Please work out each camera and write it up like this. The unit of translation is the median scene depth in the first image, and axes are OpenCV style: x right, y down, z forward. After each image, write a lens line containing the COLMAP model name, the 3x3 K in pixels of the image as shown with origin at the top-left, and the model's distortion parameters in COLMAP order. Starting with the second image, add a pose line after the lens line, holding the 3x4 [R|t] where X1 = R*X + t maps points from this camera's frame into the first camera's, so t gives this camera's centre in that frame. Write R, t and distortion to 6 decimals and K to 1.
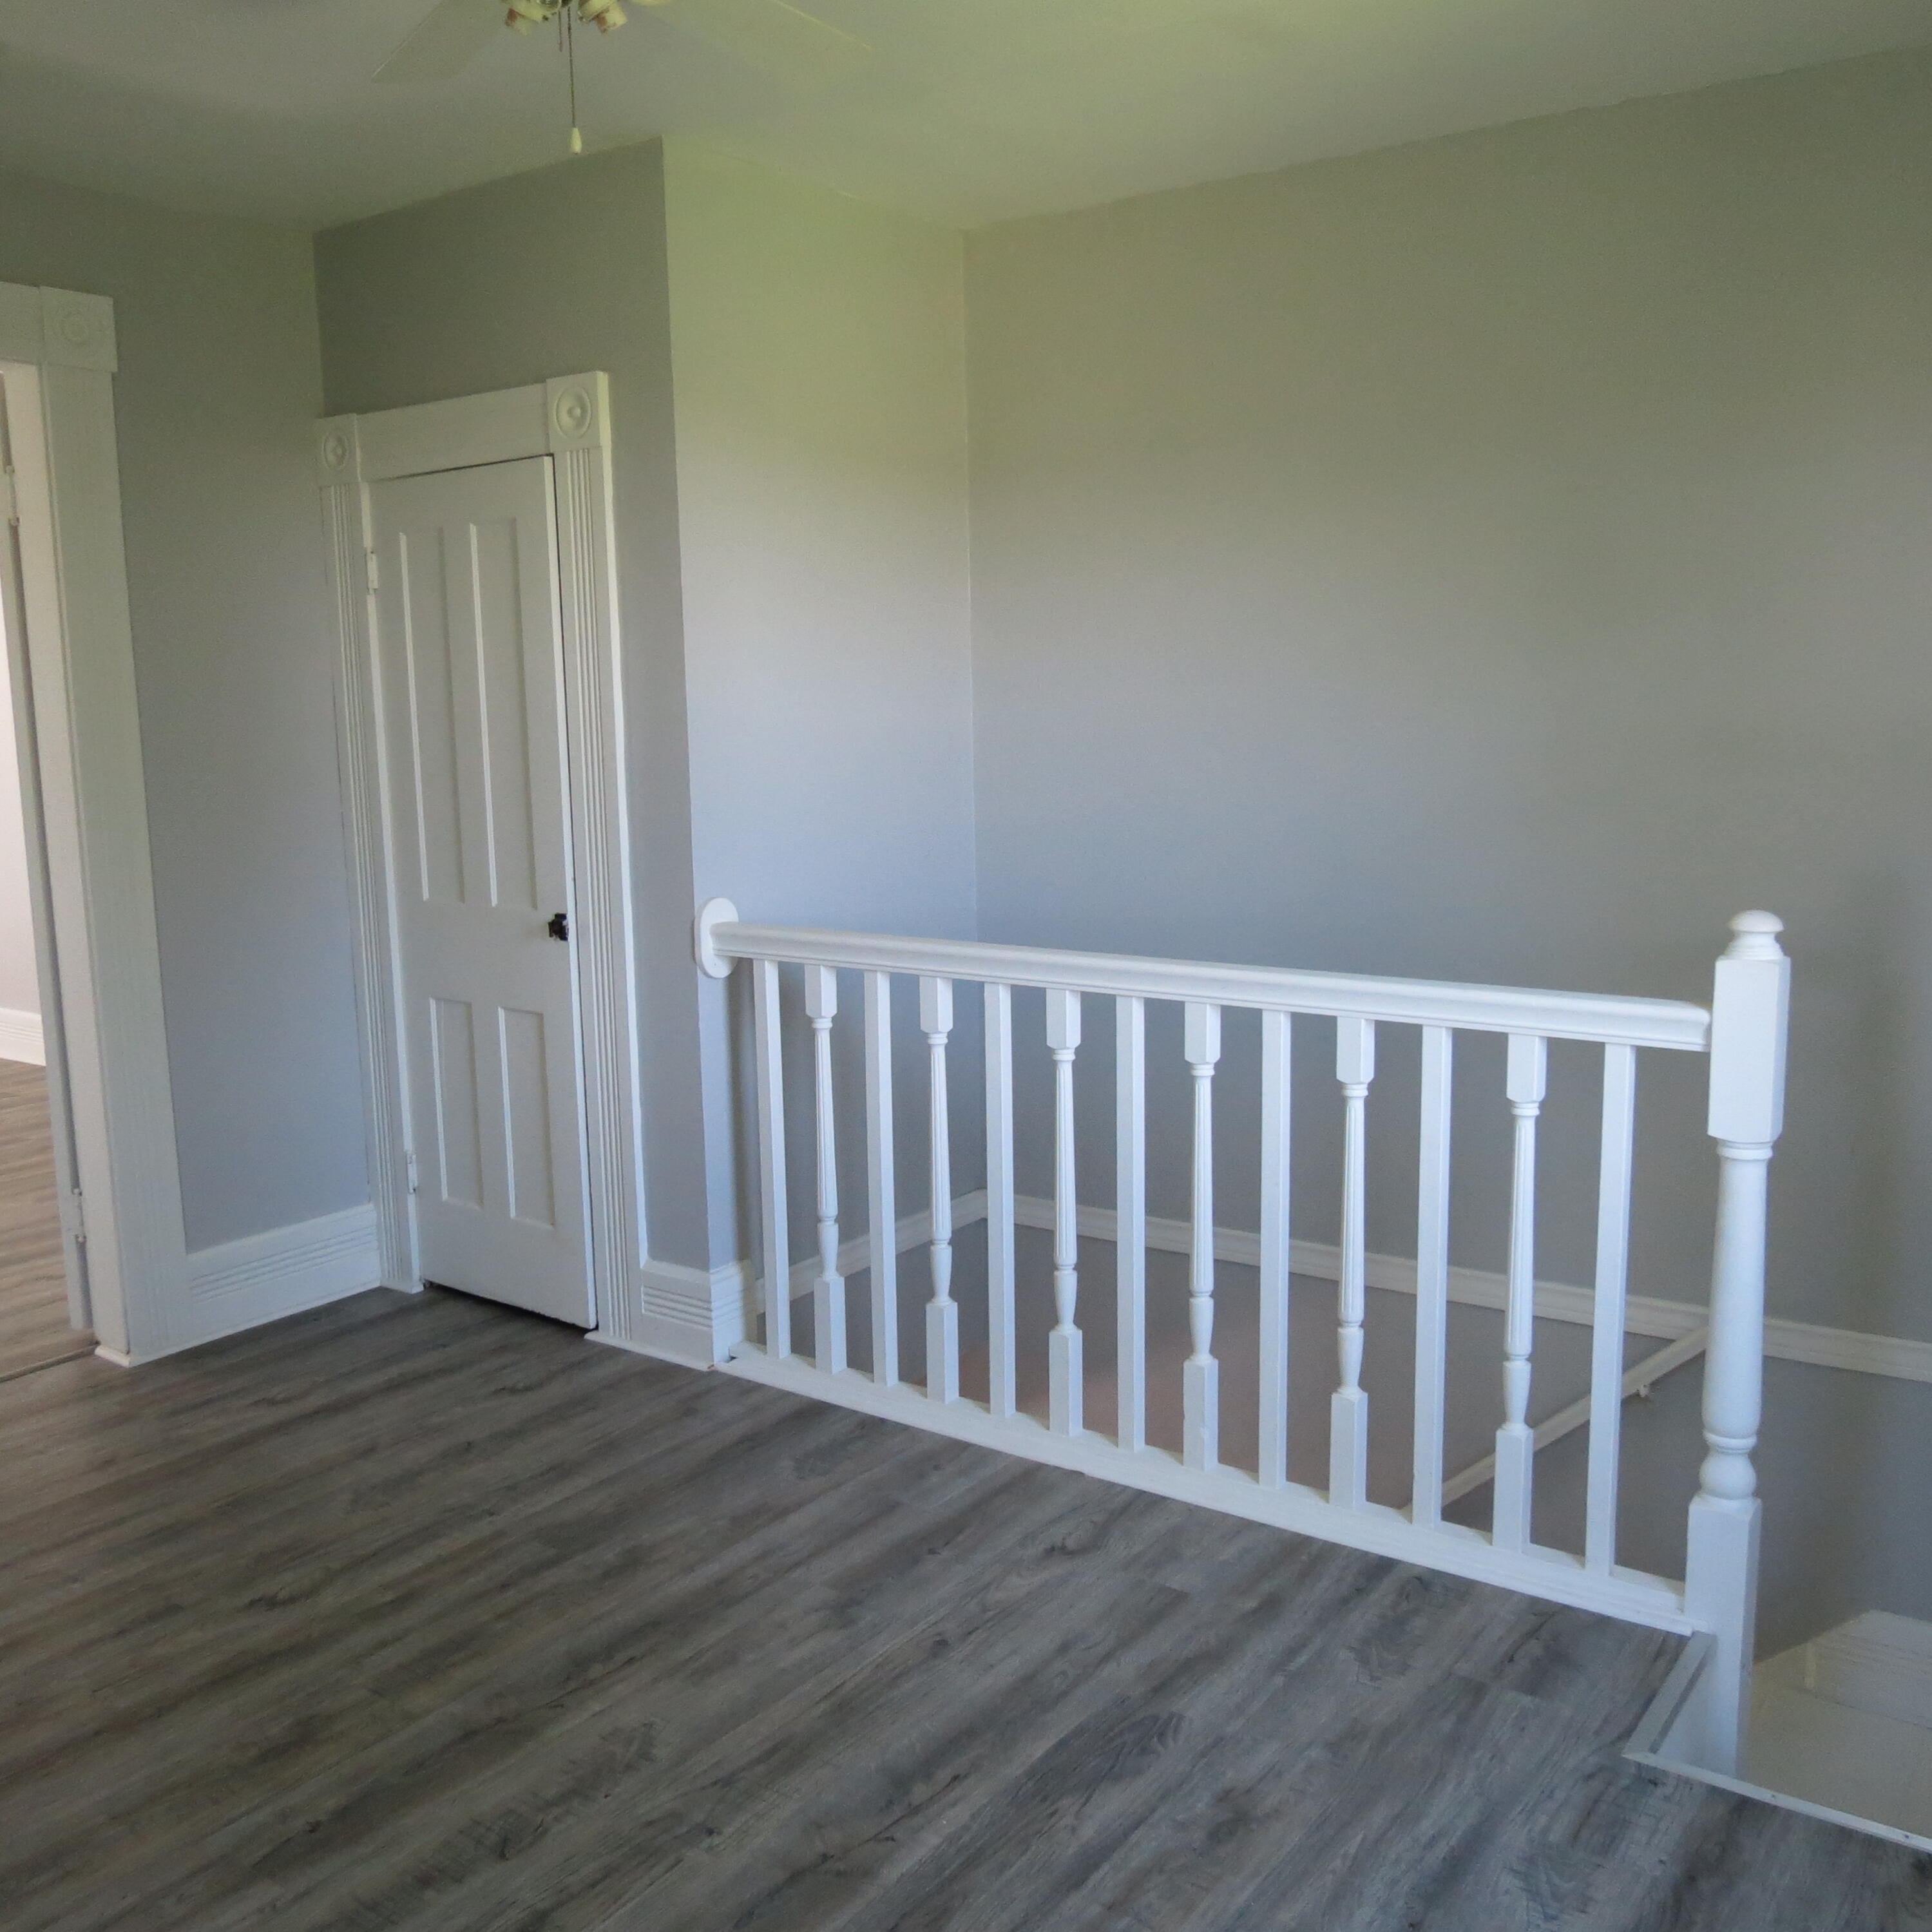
lens RADIAL K [[1823.9, 0, 964.2], [0, 1823.9, 954.6], [0, 0, 1]] dist [-0.025954, 0.000000]
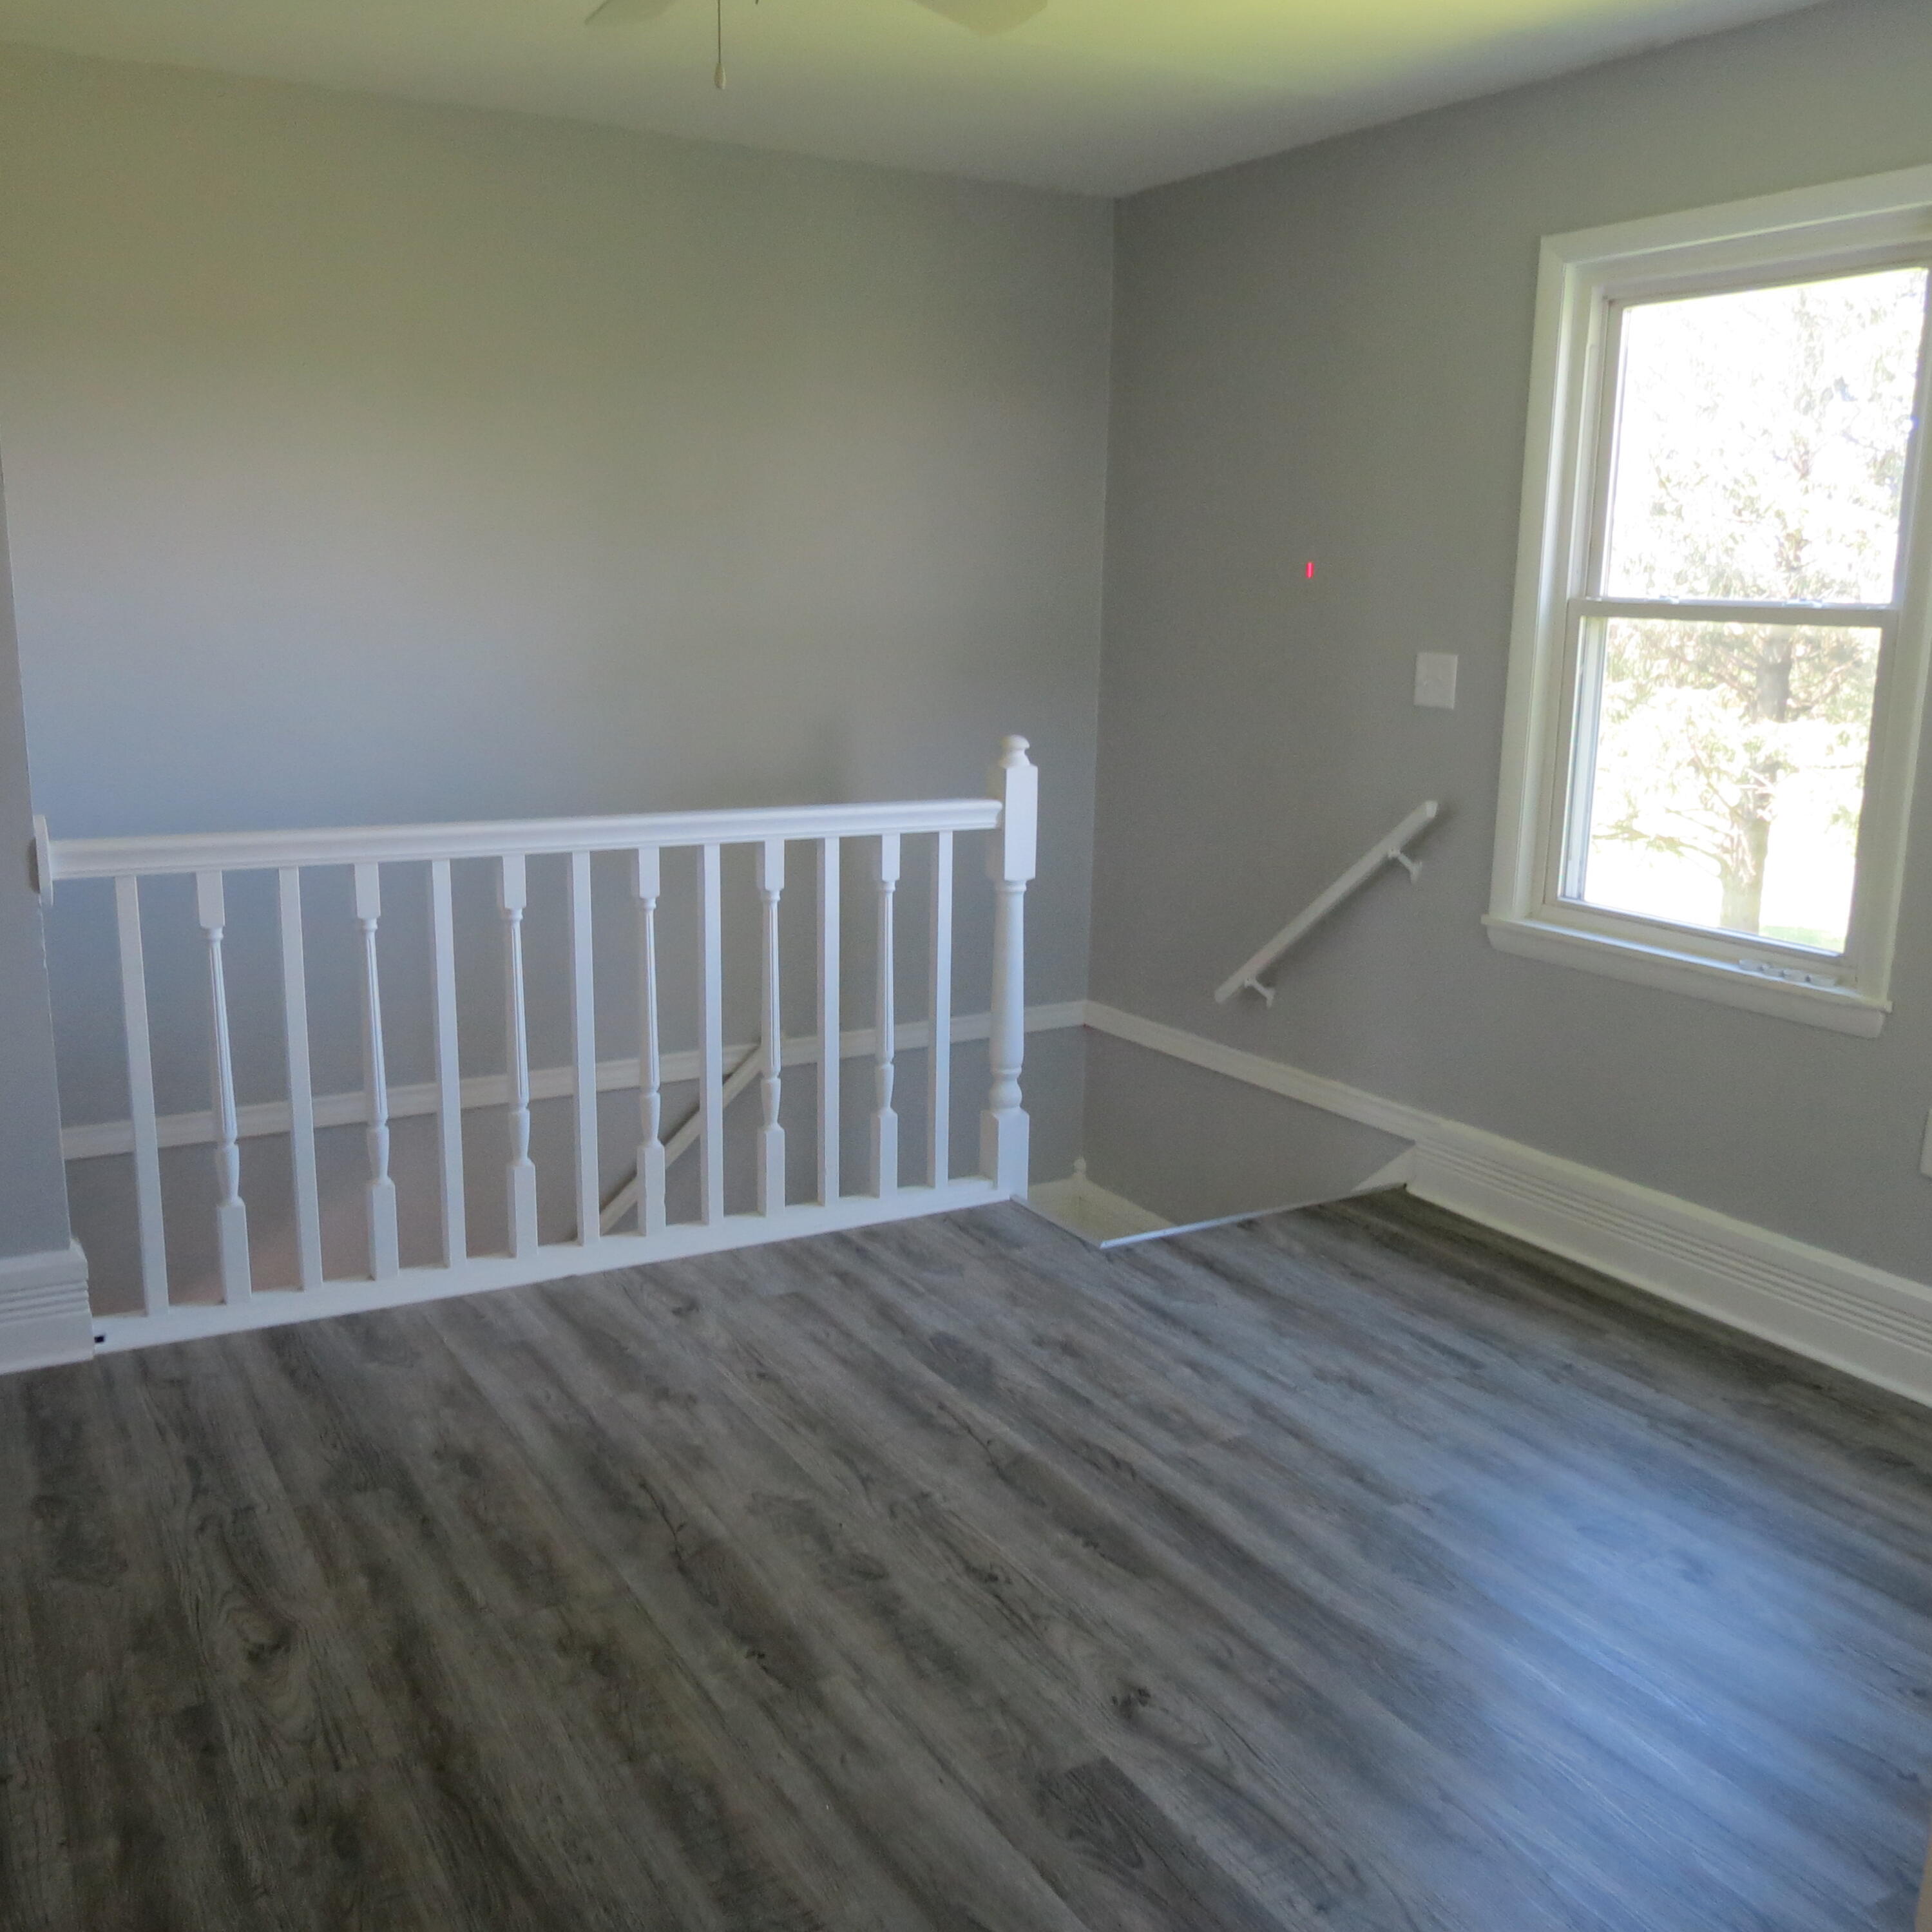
lens RADIAL K [[1823.9, 0, 963.2], [0, 1823.9, 974.4], [0, 0, 1]] dist [-0.025954, 0.000000]
pose [[0.407648, -0.163609, 0.898362, -1.015313], [0.102306, 0.985807, 0.133111, -0.033923], [-0.907390, 0.037645, 0.418601, 0.361739]]
